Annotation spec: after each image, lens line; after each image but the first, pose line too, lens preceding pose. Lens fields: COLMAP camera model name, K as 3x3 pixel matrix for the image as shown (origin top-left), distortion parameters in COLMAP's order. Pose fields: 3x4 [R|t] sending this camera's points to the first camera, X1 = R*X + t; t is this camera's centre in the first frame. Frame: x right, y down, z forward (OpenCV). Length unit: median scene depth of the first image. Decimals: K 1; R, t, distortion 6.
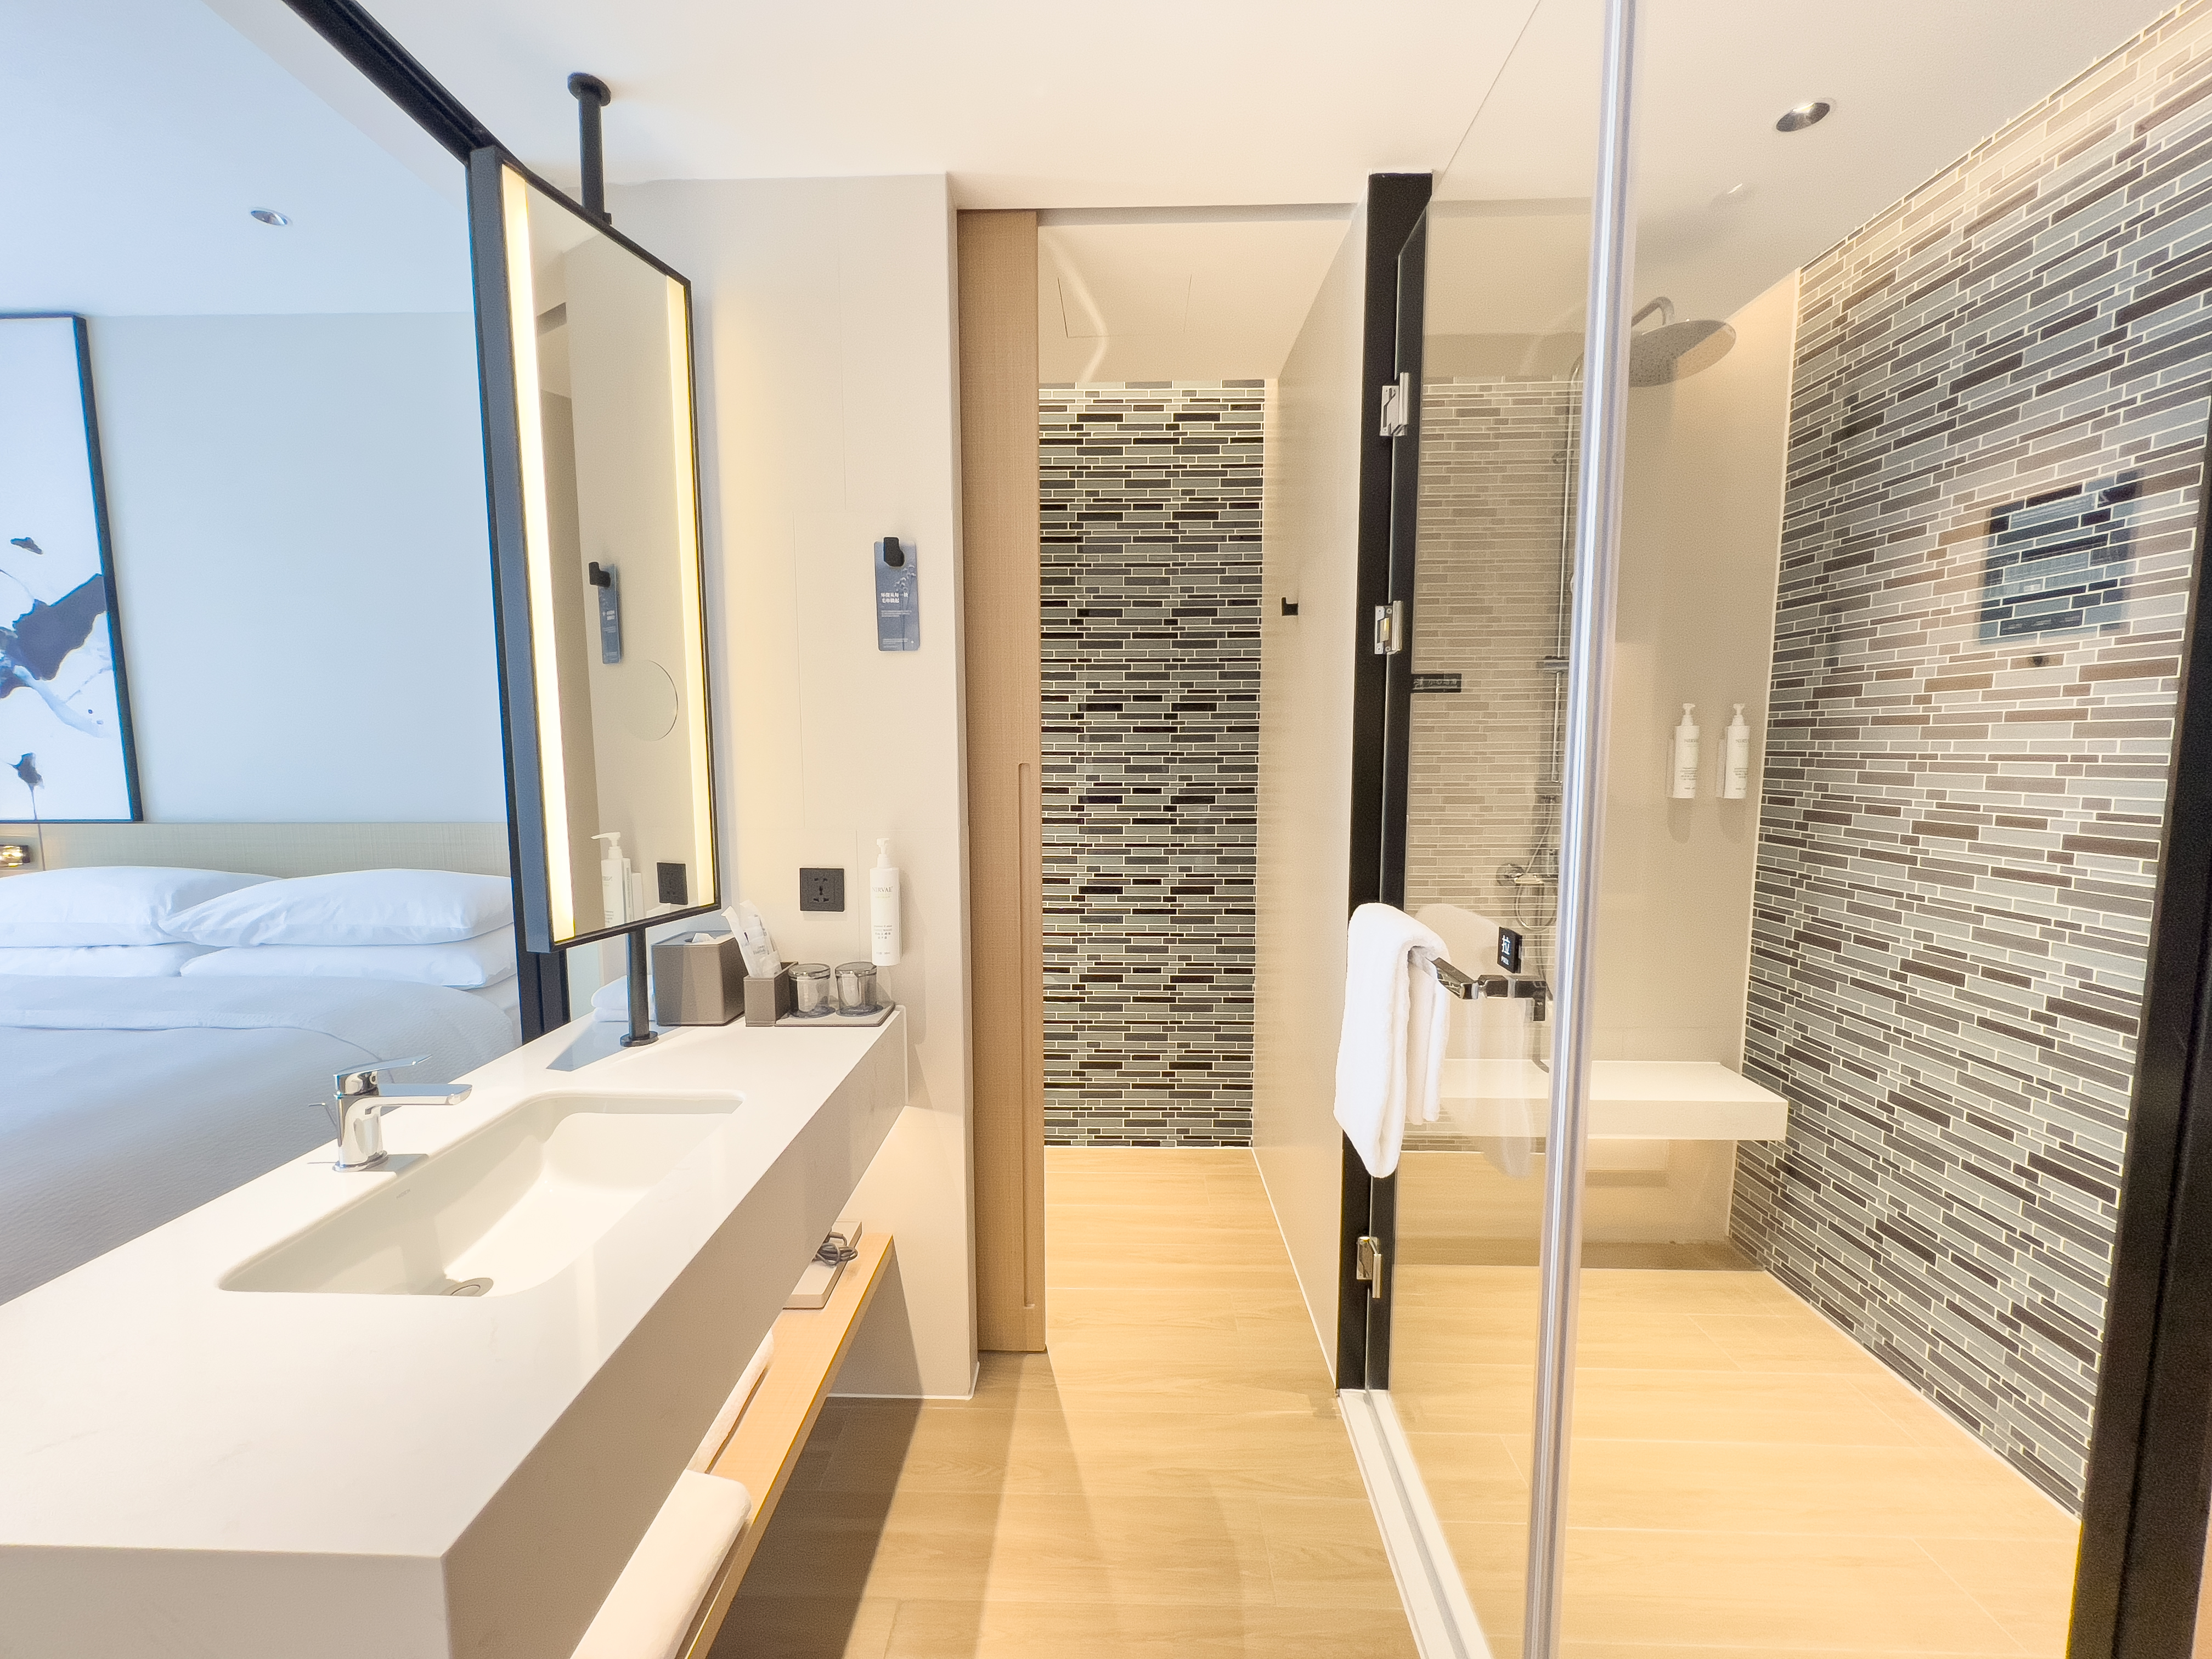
lens RADIAL K [[893.4, 0, 1125.3], [0, 893.4, 839.0], [0, 0, 1]] dist [-0.000918, -0.000123]
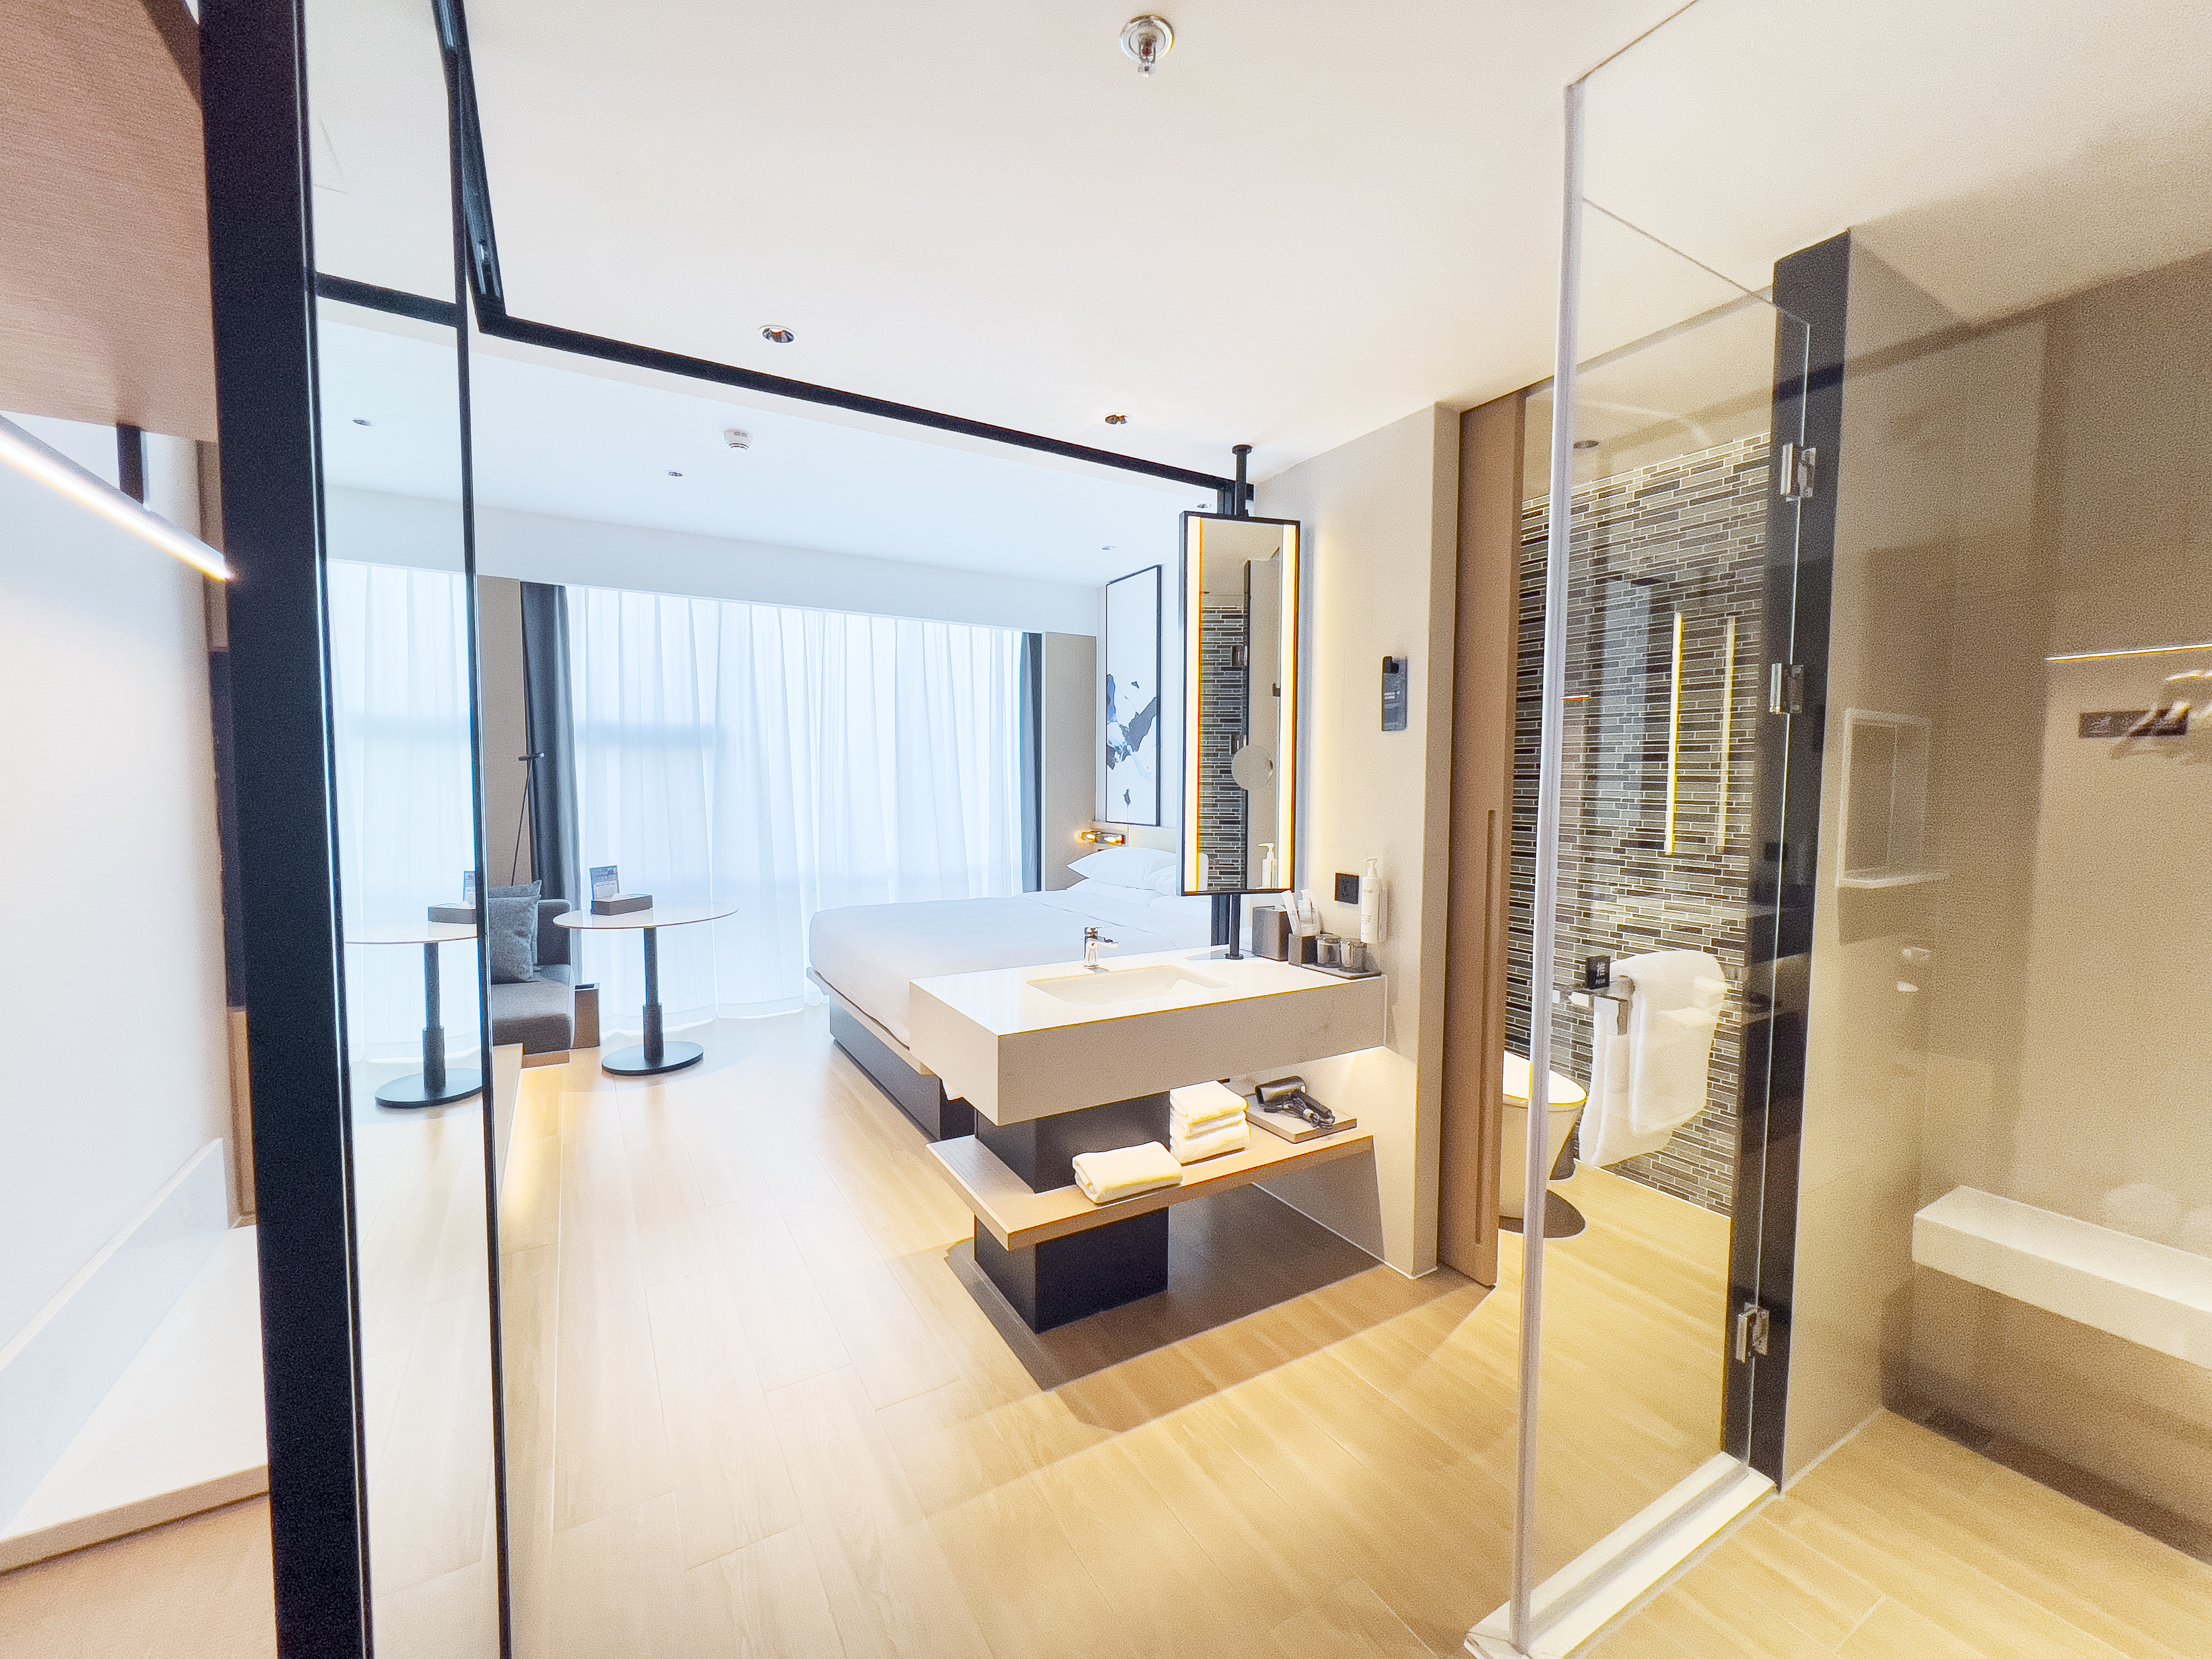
lens RADIAL K [[885.5, 0, 1089.0], [0, 885.5, 831.5], [0, 0, 1]] dist [-0.001183, 0.000219]
pose [[0.519640, 0.053192, -0.852728, 0.662013], [-0.094638, 0.995502, 0.004427, -0.003321], [0.849128, 0.078399, 0.522337, -0.157799]]
